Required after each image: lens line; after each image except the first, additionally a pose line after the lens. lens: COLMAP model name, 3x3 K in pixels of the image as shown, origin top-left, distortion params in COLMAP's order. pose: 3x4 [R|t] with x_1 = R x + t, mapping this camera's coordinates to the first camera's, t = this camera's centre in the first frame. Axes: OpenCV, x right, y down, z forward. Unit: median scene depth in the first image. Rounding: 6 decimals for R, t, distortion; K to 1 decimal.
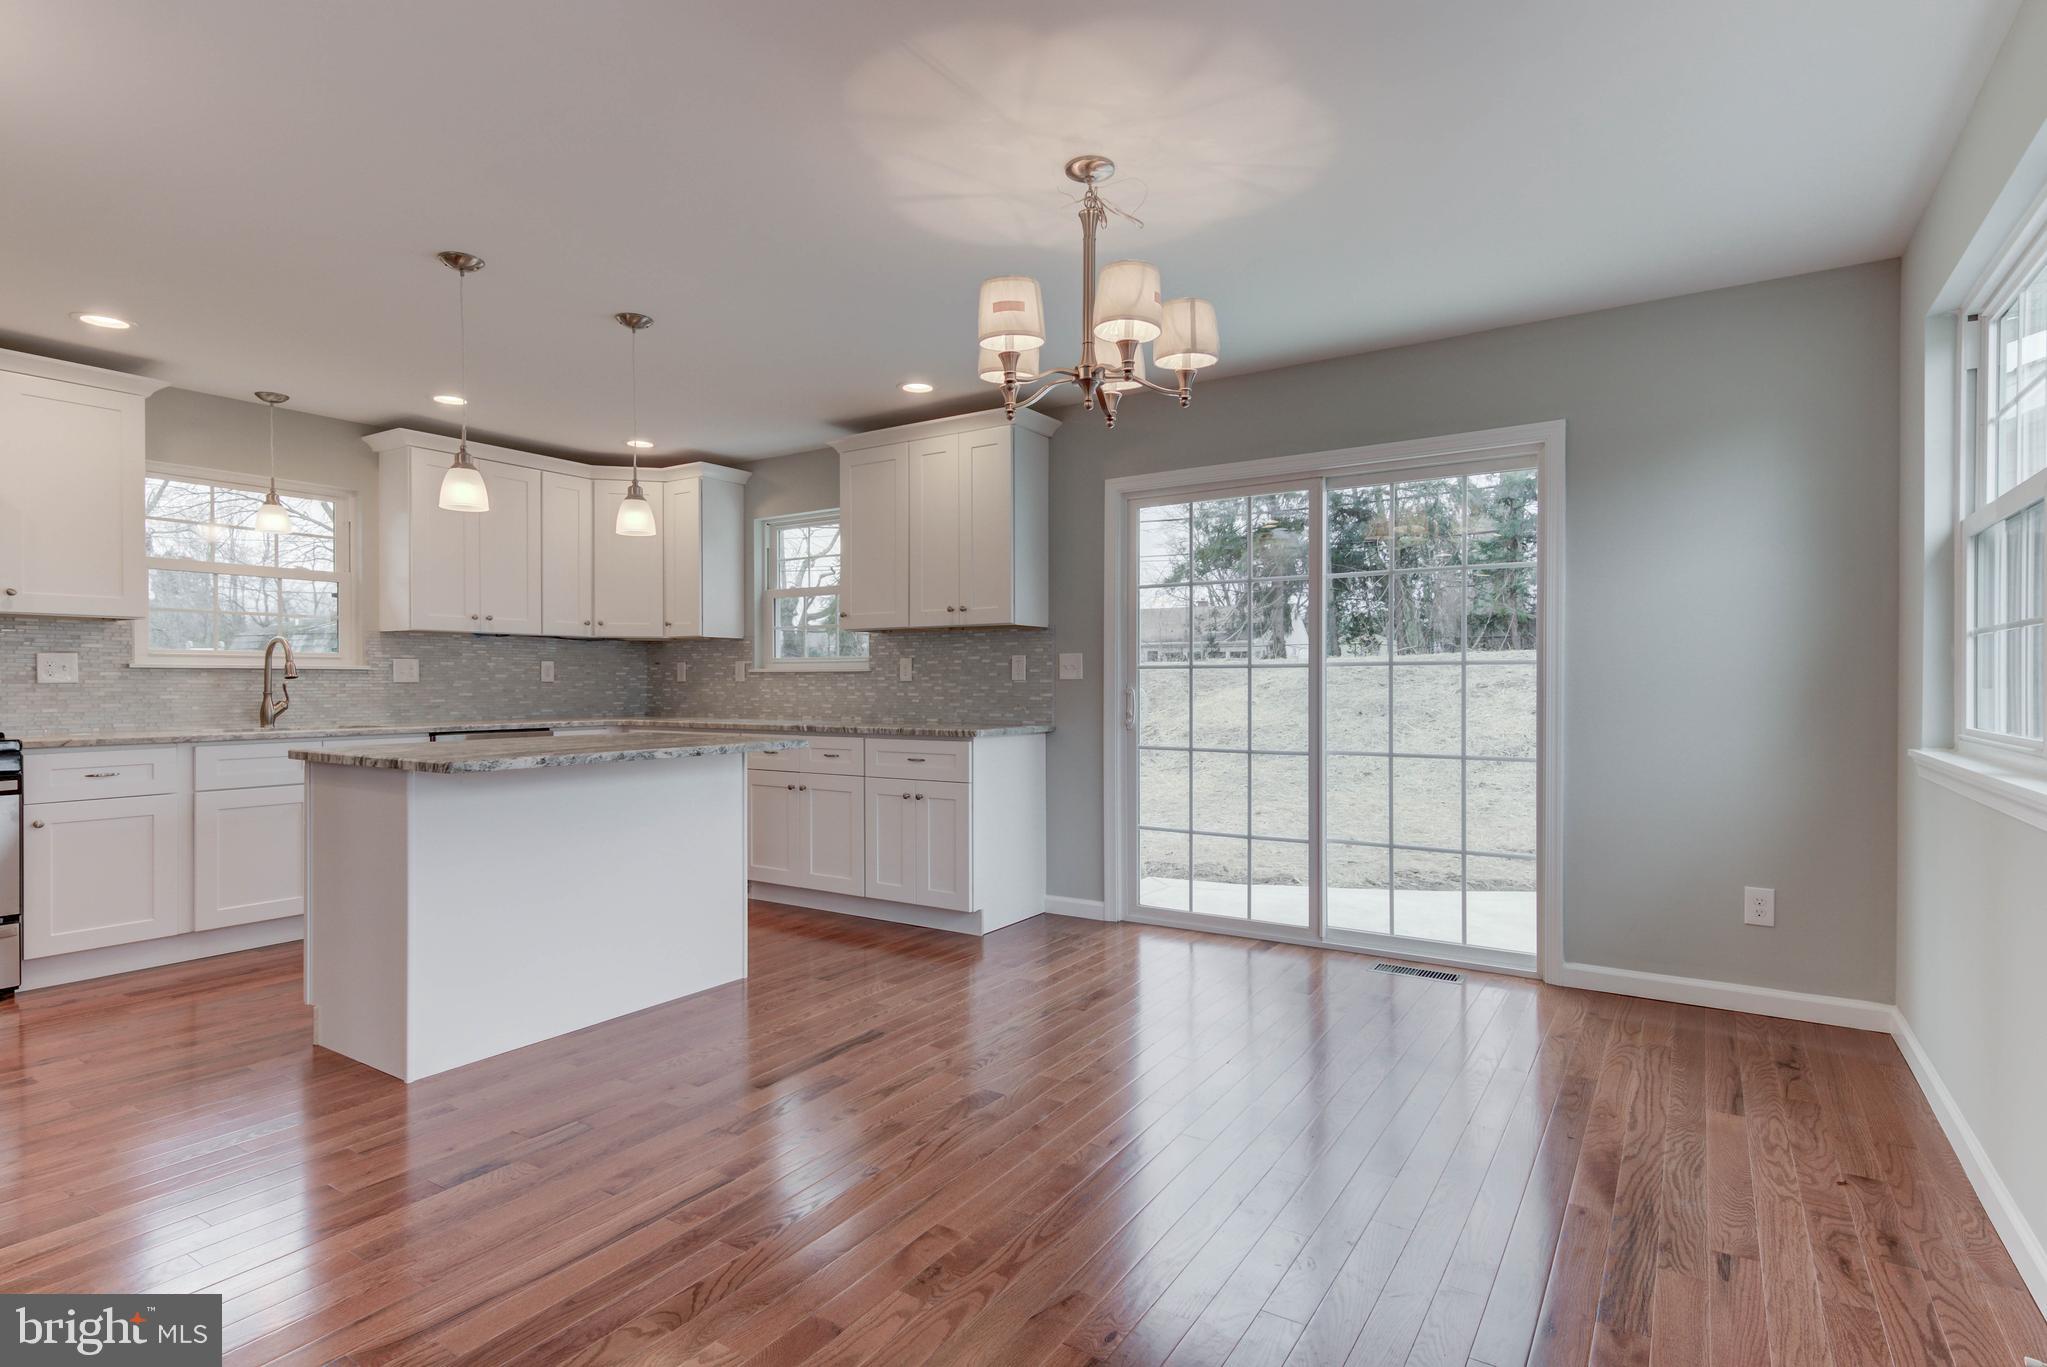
lens RADIAL K [[1025.5, 0, 1022.9], [0, 1025.5, 690.6], [0, 0, 1]] dist [0.022486, -0.009521]
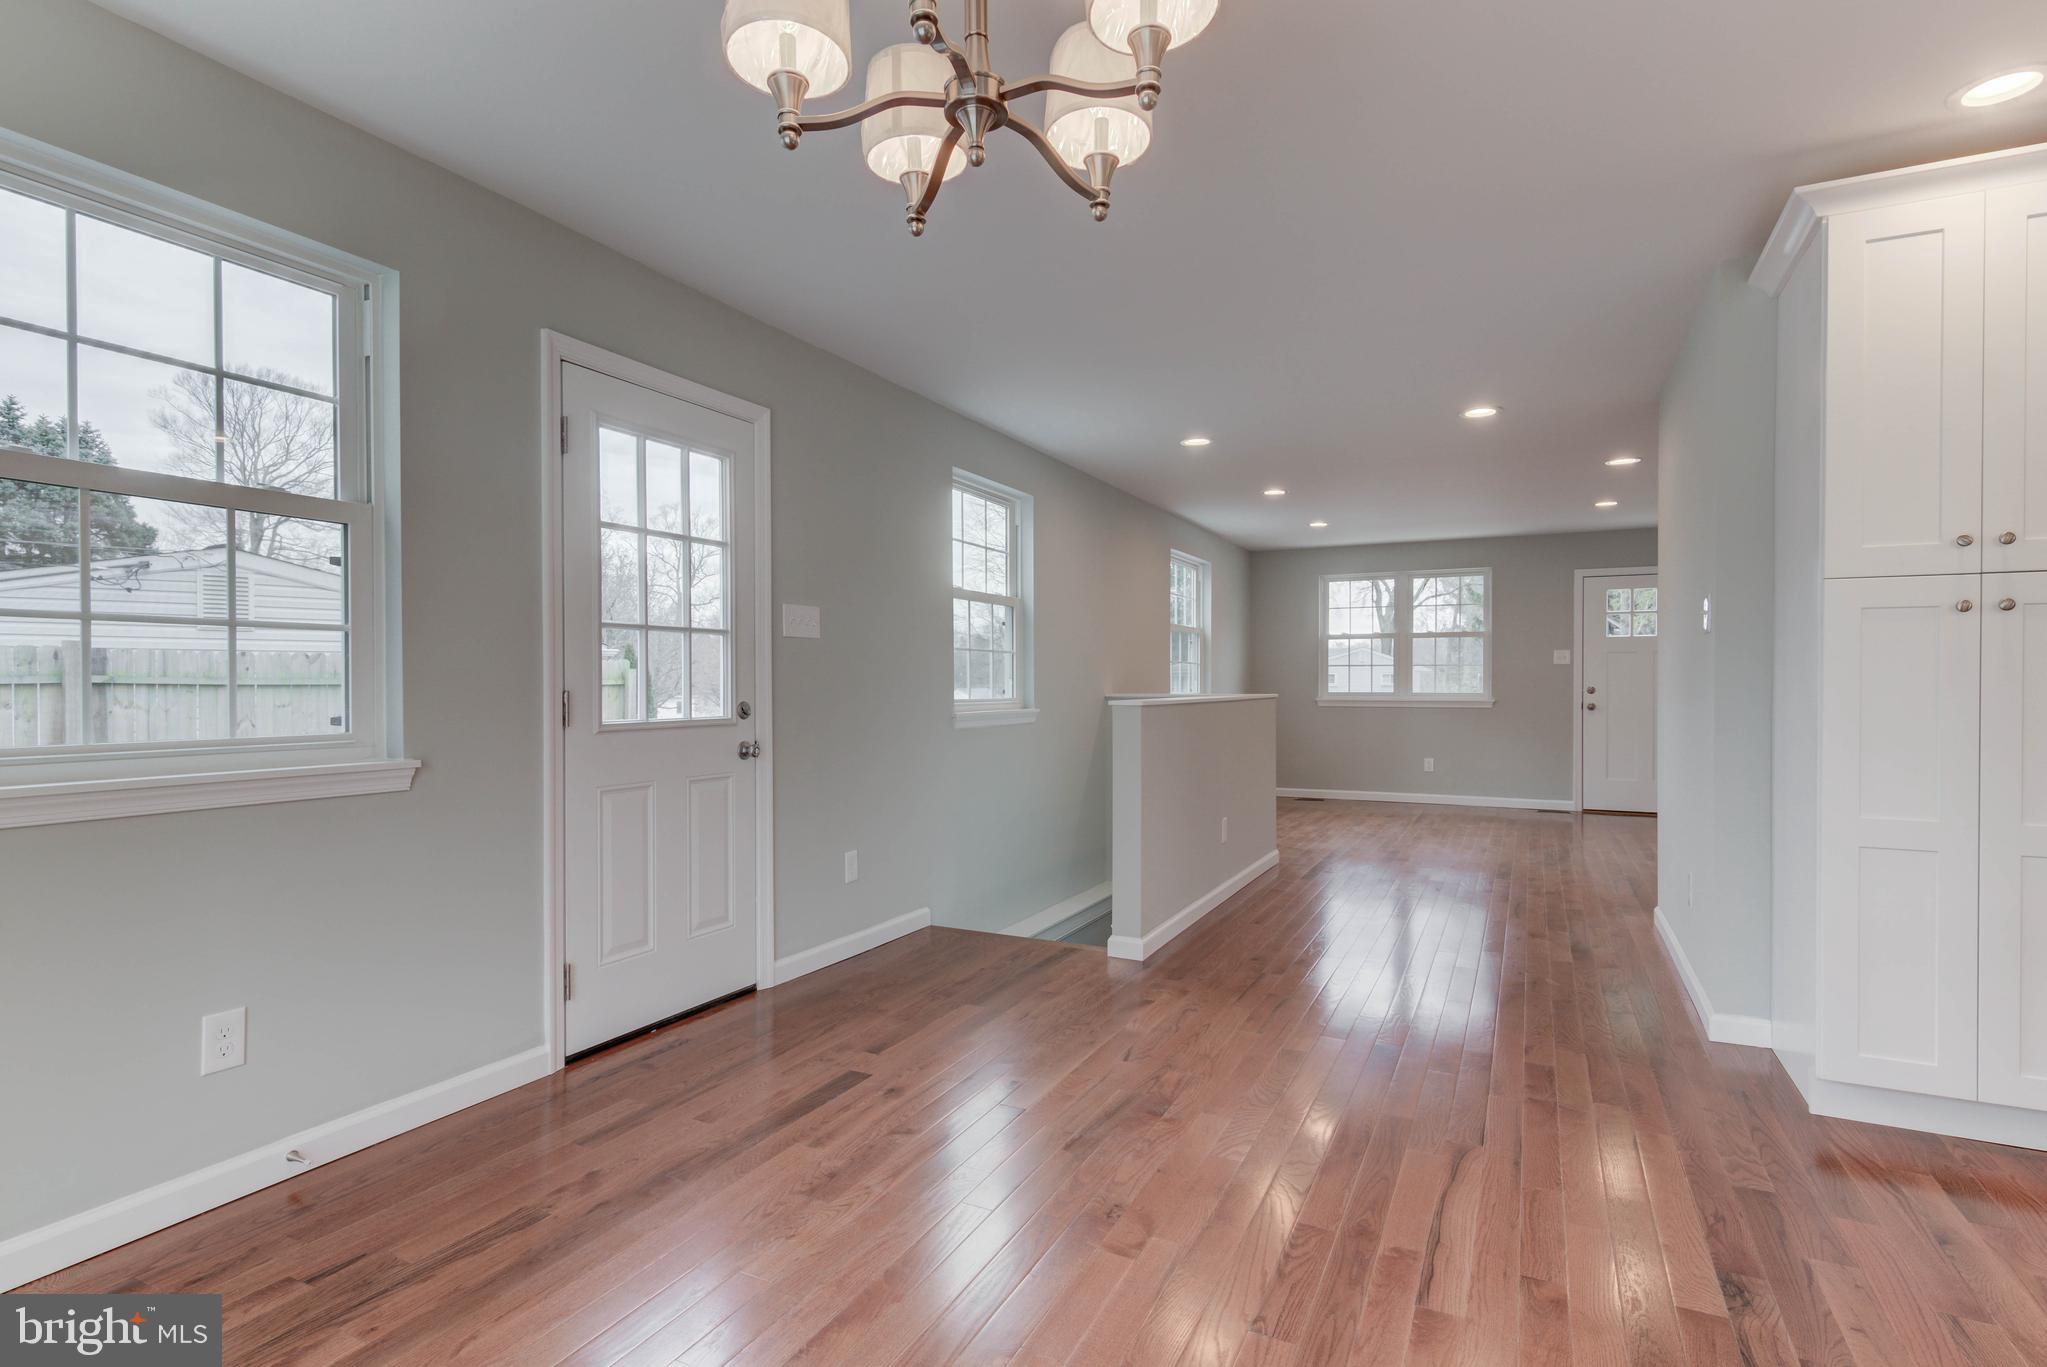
lens RADIAL K [[1025.5, 0, 1022.9], [0, 1025.5, 689.1], [0, 0, 1]] dist [0.022486, -0.009521]
pose [[-0.992888, 0.000518, -0.119055, 0.057621], [-0.001043, 0.999914, 0.013049, -0.006617], [0.119051, 0.013080, -0.992802, 0.850290]]
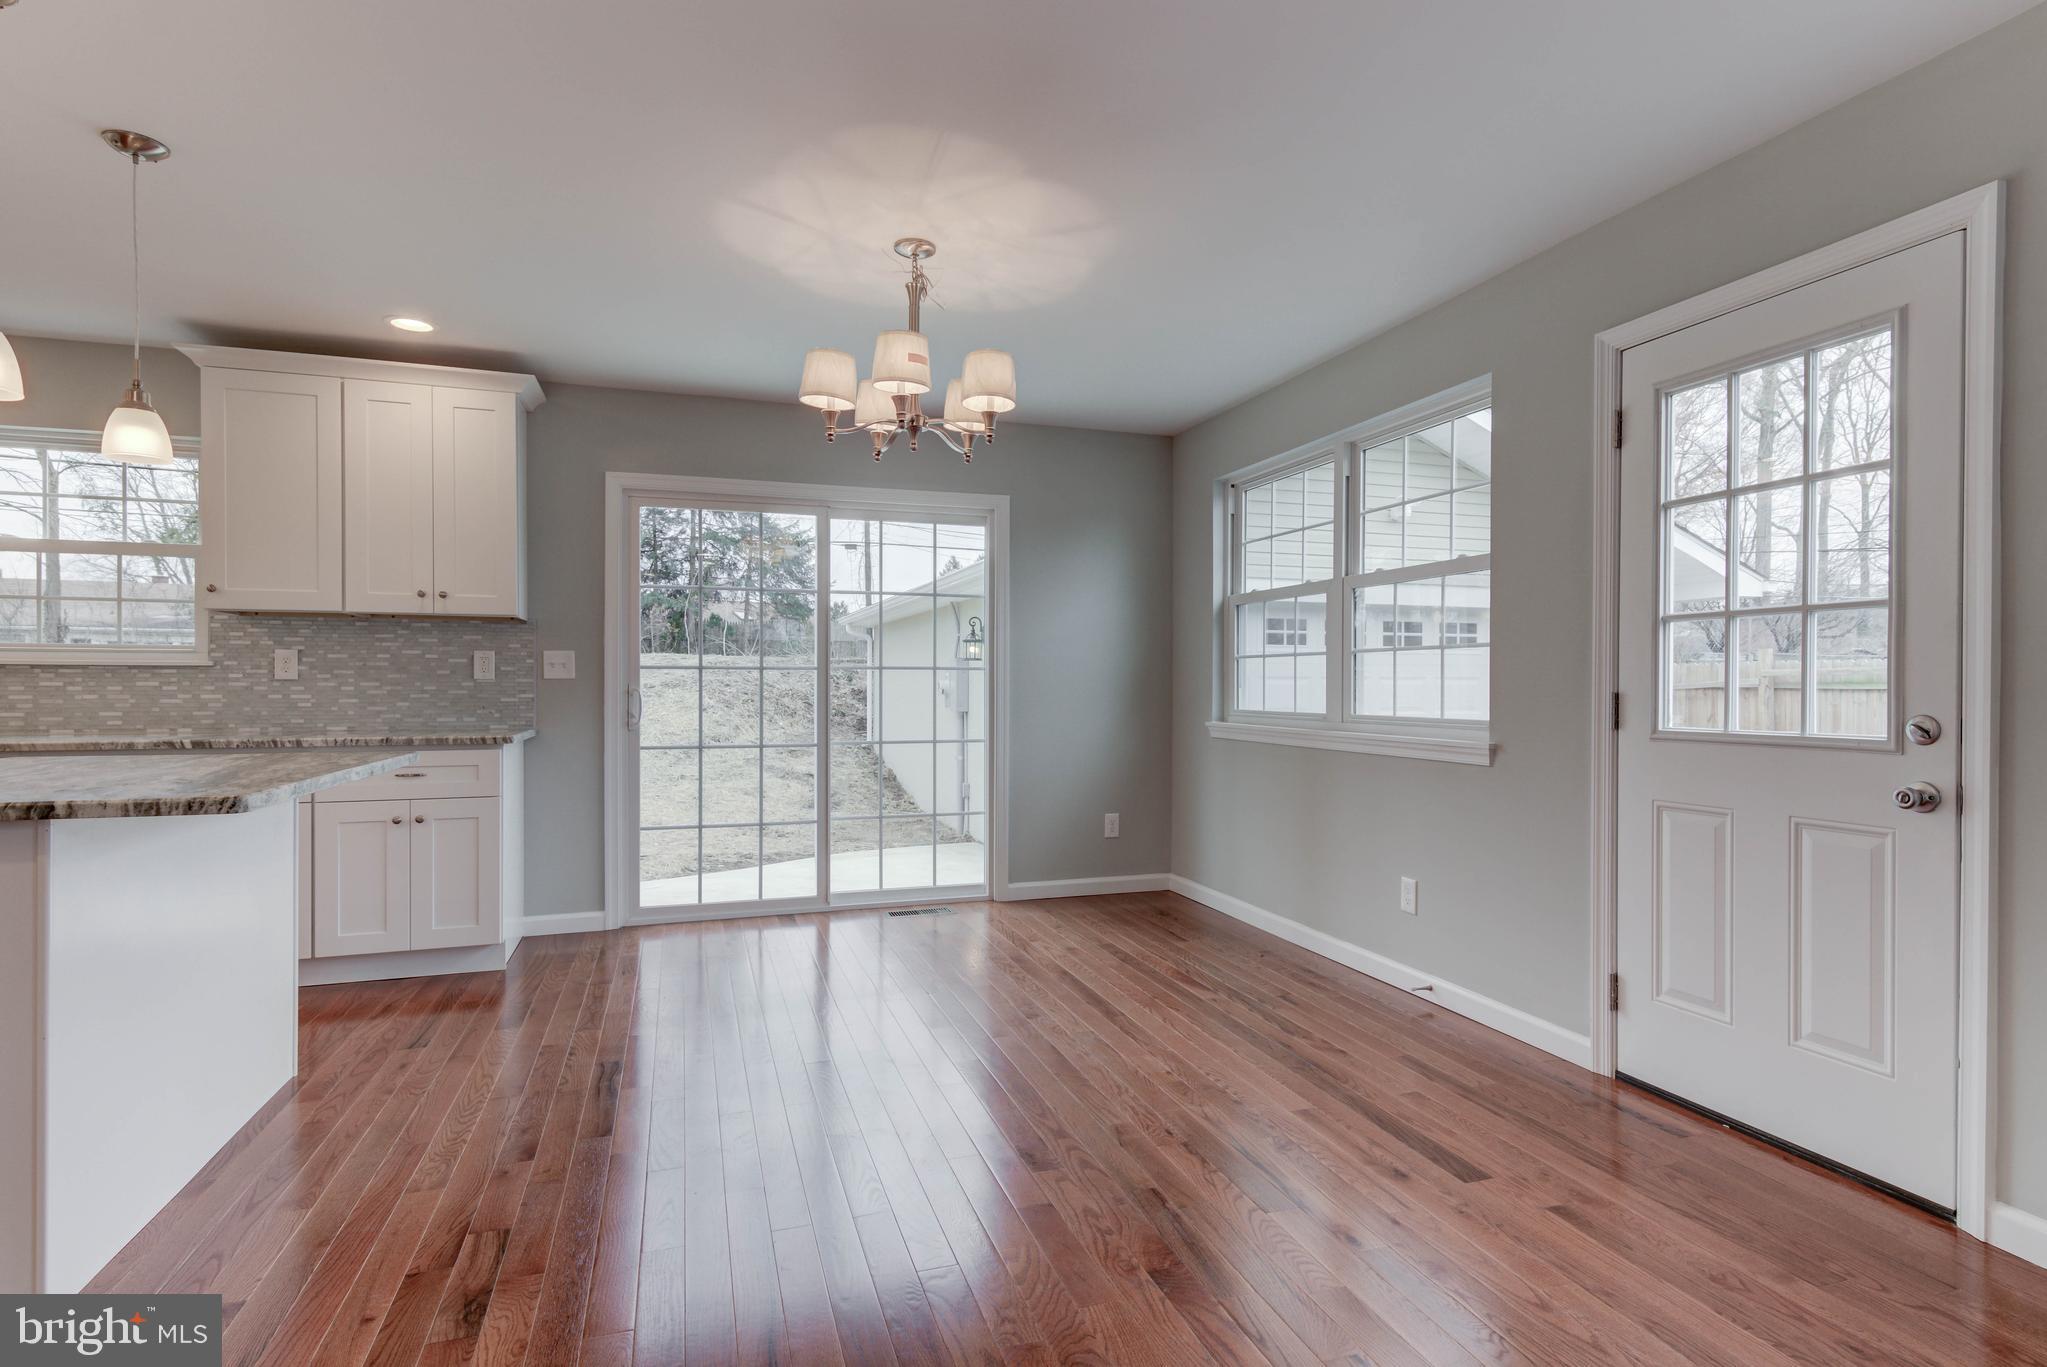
lens RADIAL K [[1025.5, 0, 1026.7], [0, 1025.5, 690.5], [0, 0, 1]] dist [0.022486, -0.009521]
pose [[0.620305, -0.002686, 0.784356, -0.432940], [0.002999, 0.999995, 0.001052, -0.000010], [-0.784355, 0.001700, 0.620310, 0.093332]]
